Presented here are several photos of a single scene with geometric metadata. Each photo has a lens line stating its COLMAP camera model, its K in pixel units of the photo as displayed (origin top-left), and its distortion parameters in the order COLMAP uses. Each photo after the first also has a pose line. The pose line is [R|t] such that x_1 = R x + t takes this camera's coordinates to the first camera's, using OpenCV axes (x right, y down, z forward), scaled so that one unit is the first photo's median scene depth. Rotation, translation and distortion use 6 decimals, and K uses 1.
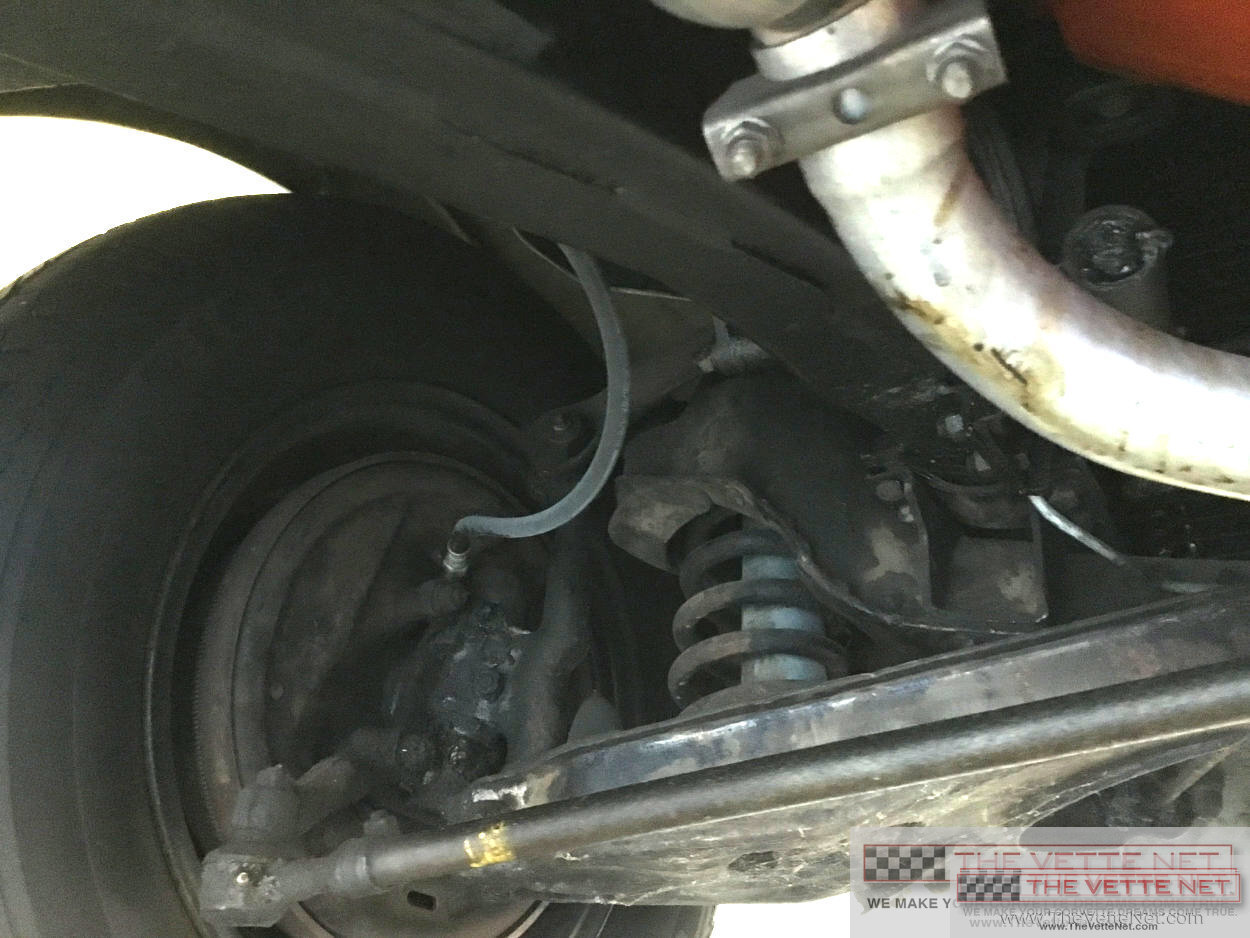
lens RADIAL K [[1127.2, 0, 625.0], [0, 1127.2, 469.0], [0, 0, 1]] dist [0.053419, 0.000224]
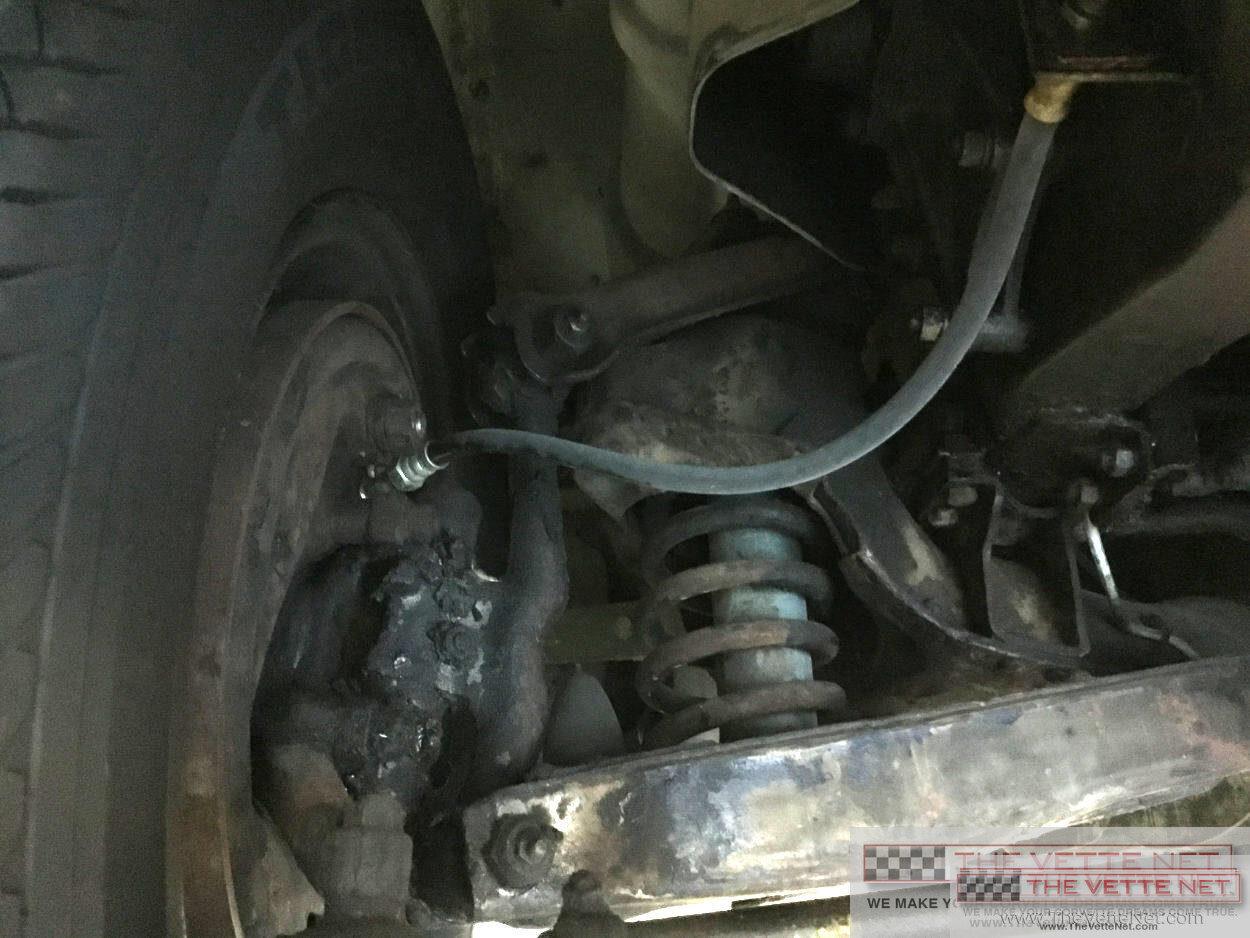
lens RADIAL K [[1132.5, 0, 625.0], [0, 1132.5, 469.0], [0, 0, 1]] dist [-0.000278, -0.002865]
pose [[0.831163, 0.170142, 0.529358, -0.497060], [-0.228083, 0.972577, 0.045524, 0.018315], [-0.507096, -0.158576, 0.847176, 0.360125]]
